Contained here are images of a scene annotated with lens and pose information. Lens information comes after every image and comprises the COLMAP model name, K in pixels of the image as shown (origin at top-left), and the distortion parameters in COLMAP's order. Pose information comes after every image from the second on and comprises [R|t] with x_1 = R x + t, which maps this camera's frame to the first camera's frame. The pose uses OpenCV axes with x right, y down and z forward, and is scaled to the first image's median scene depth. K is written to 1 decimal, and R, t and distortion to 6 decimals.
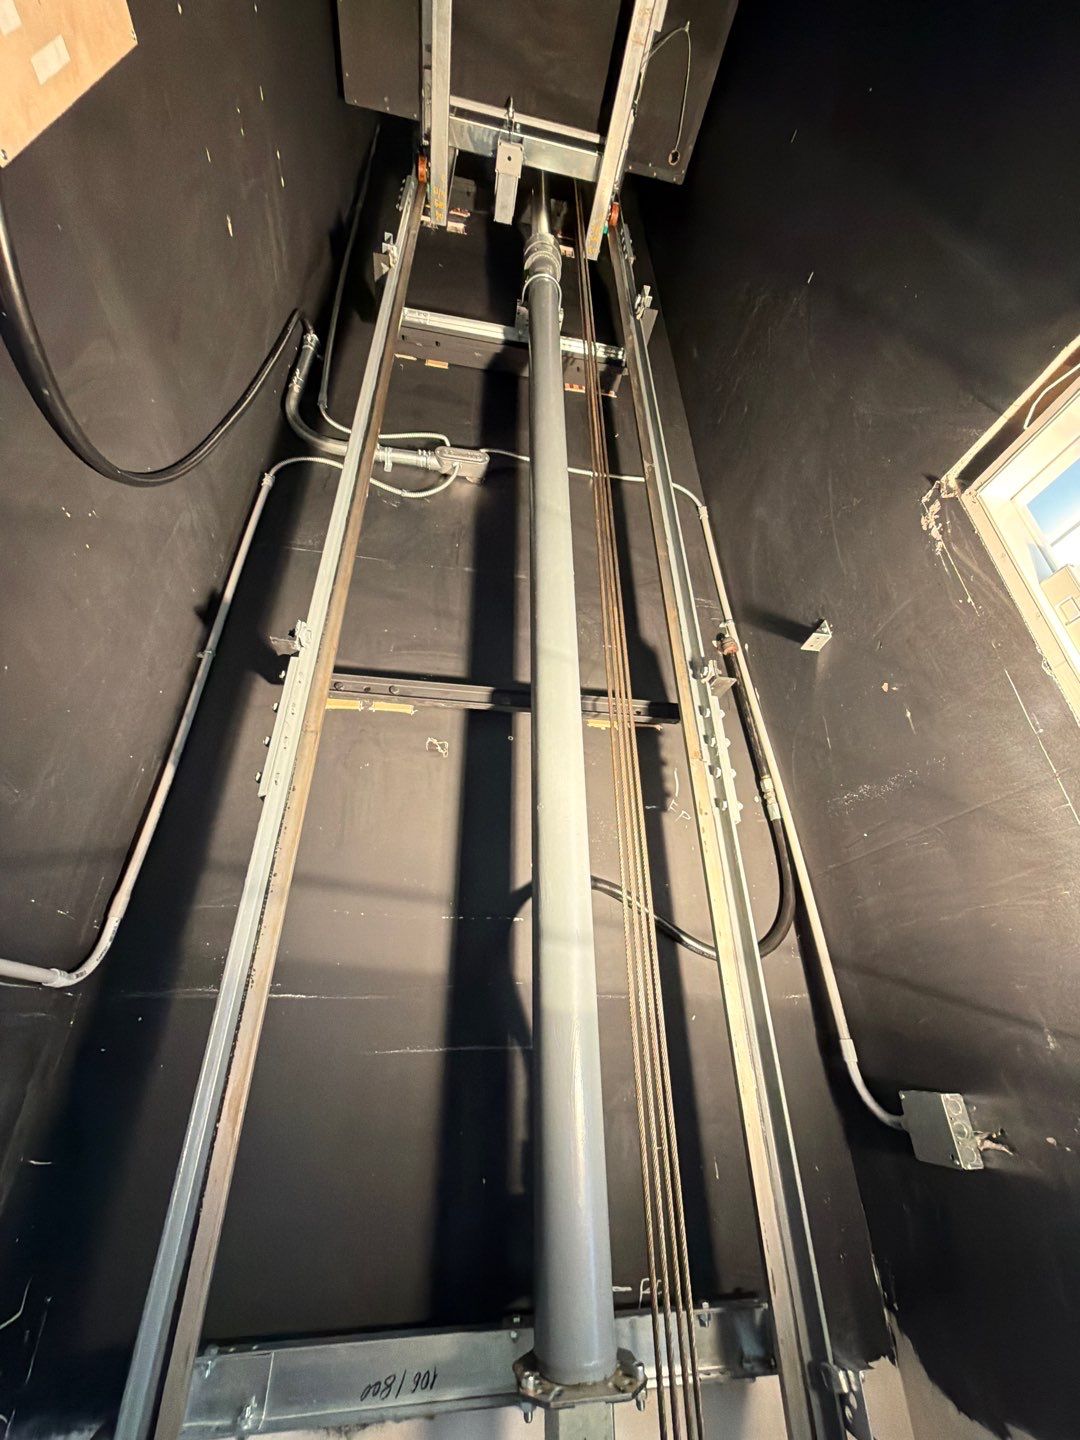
lens RADIAL K [[572.7, 0, 541.4], [0, 572.7, 718.6], [0, 0, 1]] dist [-0.000085, 0.000482]
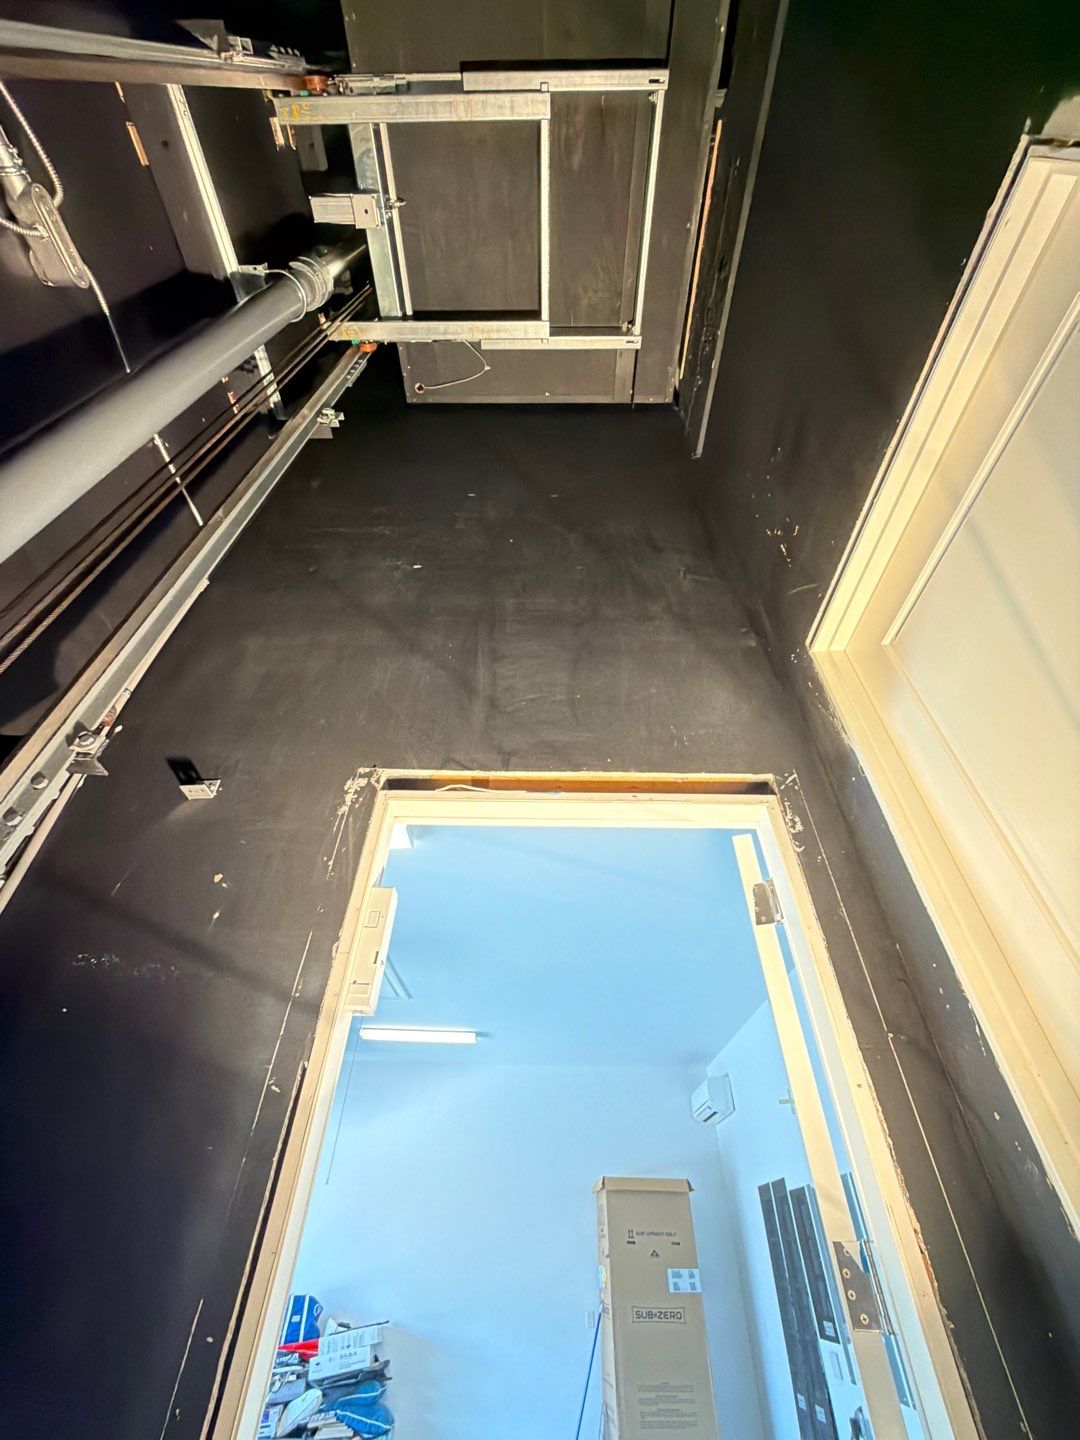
lens RADIAL K [[572.7, 0, 541.4], [0, 572.7, 718.6], [0, 0, 1]] dist [-0.000085, 0.000482]
pose [[0.190464, 0.680954, 0.707124, -0.134674], [-0.497551, 0.687901, -0.528427, 0.001347], [-0.846266, -0.251184, 0.469830, 0.072659]]
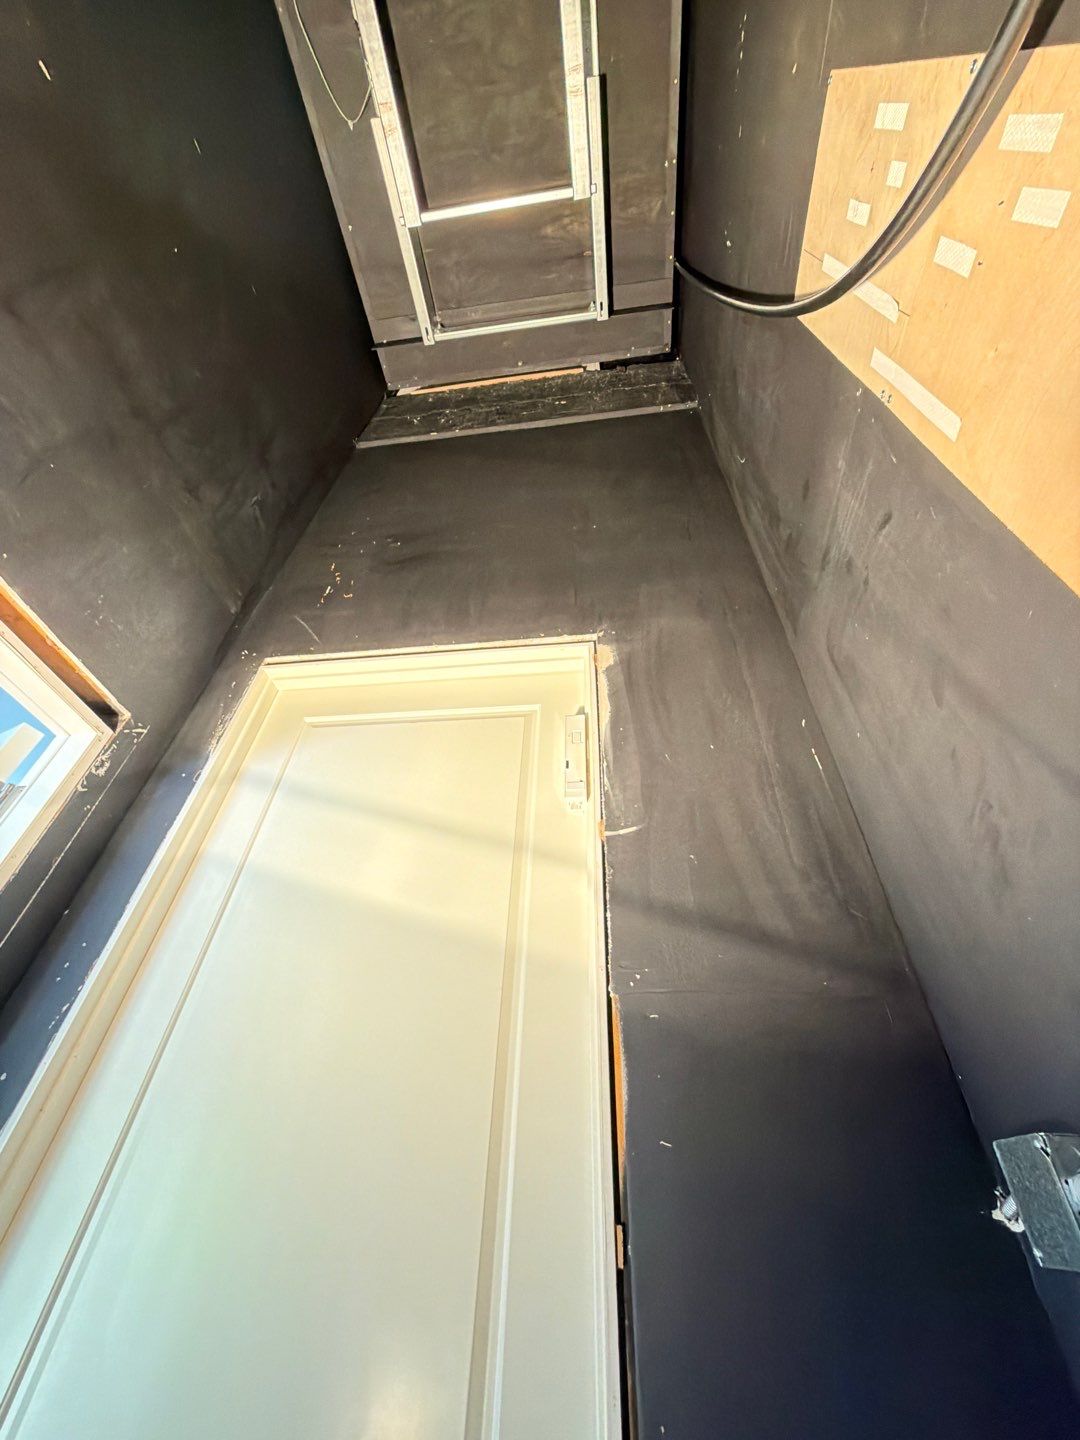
lens RADIAL K [[572.7, 0, 541.4], [0, 572.7, 718.6], [0, 0, 1]] dist [-0.000085, 0.000482]
pose [[-0.951237, 0.189475, 0.243410, -0.160883], [-0.174402, 0.320513, -0.931051, 0.089650], [-0.254426, -0.928101, -0.271839, 0.219712]]
